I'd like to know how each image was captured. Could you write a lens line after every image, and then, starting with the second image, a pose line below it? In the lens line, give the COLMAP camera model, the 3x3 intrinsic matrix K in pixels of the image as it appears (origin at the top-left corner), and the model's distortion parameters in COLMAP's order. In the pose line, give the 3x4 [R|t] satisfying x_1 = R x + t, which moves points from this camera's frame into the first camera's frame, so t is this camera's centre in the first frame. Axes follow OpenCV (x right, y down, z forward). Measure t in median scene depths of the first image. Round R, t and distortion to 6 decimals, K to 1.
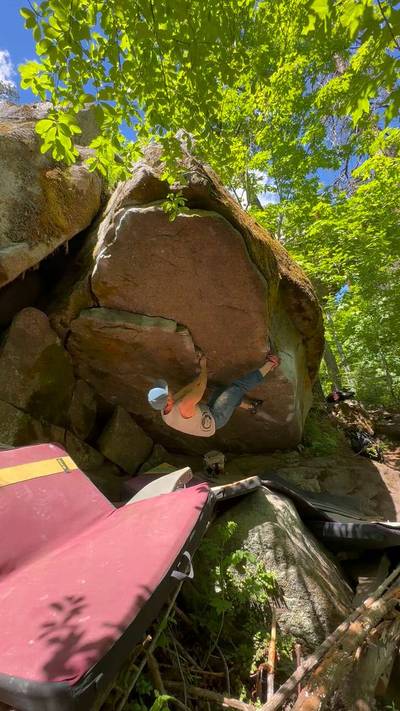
lens RADIAL K [[325.7, 0, 199.6], [0, 325.7, 356.0], [0, 0, 1]] dist [-0.004749, 0.003383]
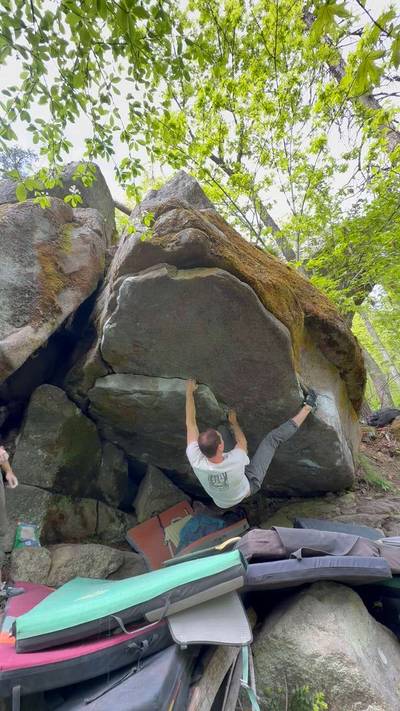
lens RADIAL K [[325.7, 0, 199.2], [0, 325.7, 356.5], [0, 0, 1]] dist [-0.004749, 0.003383]
pose [[0.985677, -0.131646, -0.105405, 0.041718], [0.126228, 0.990388, -0.056544, -0.109737], [0.111836, 0.042429, 0.992821, 0.079088]]
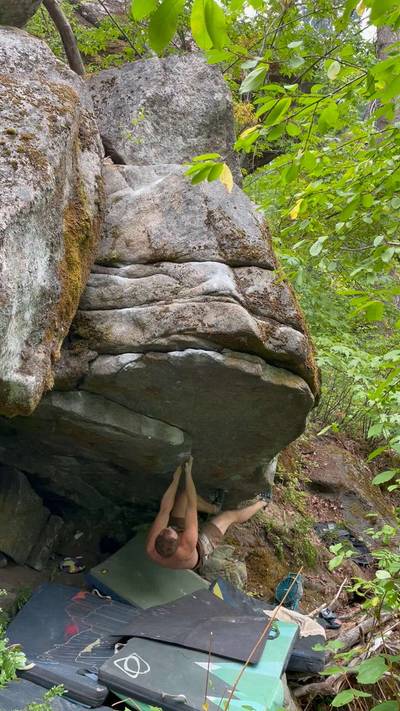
lens RADIAL K [[622.3, 0, 207.2], [0, 622.3, 352.7], [0, 0, 1]] dist [0.051832, -0.029463]
pose [[0.878828, 0.136176, 0.457293, -0.654466], [-0.261003, 0.939506, 0.221825, -0.563806], [-0.399423, -0.314301, 0.861206, -0.211369]]
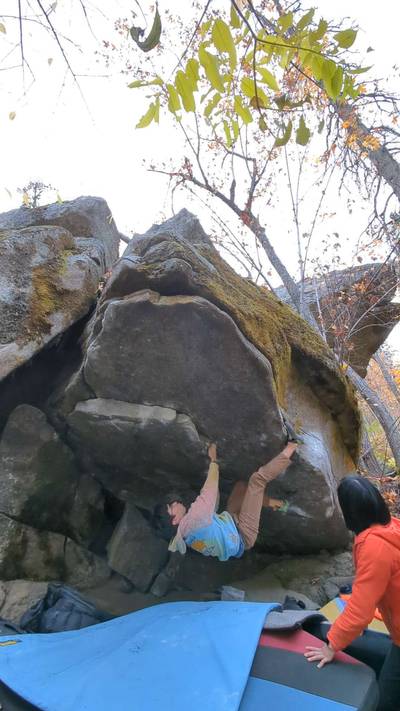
lens RADIAL K [[349.5, 0, 198.5], [0, 349.5, 351.2], [0, 0, 1]] dist [-0.001159, -0.002174]
pose [[0.989676, -0.086231, -0.114477, 0.104145], [0.062999, 0.979186, -0.192942, -0.066934], [0.128732, 0.183739, 0.974509, 0.038379]]
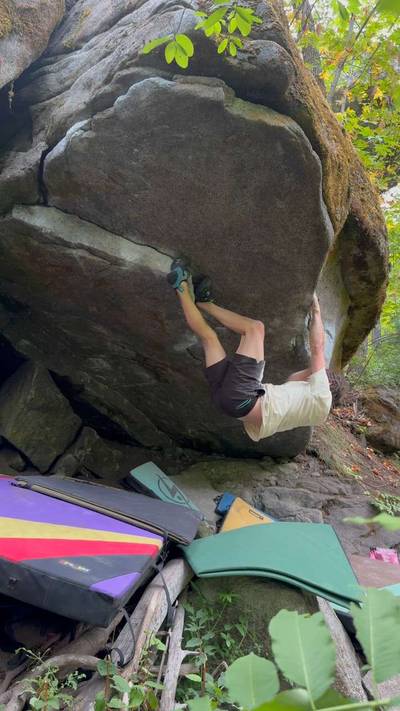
lens RADIAL K [[587.1, 0, 201.0], [0, 587.1, 358.7], [0, 0, 1]] dist [0.116194, -0.207048]
pose [[0.973782, 0.153360, 0.168017, -0.168853], [-0.182127, 0.968135, 0.171884, -0.113349], [-0.136303, -0.197978, 0.970683, -0.122114]]
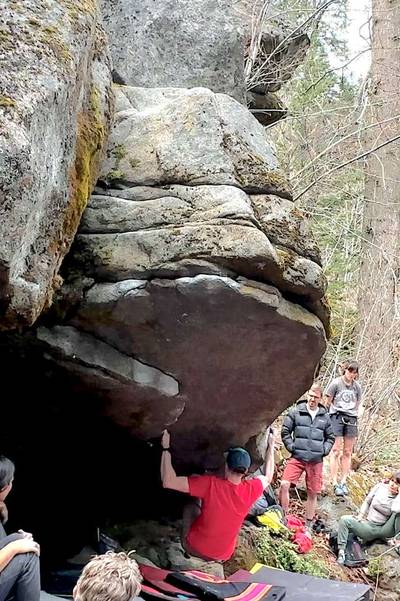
lens RADIAL K [[769.4, 0, 236.1], [0, 769.4, 338.5], [0, 0, 1]] dist [-0.015233, 0.000000]
pose [[0.812457, 0.205280, 0.545687, -0.796683], [-0.326061, 0.935890, 0.133393, -0.405770], [-0.483320, -0.286304, 0.827304, -0.342893]]
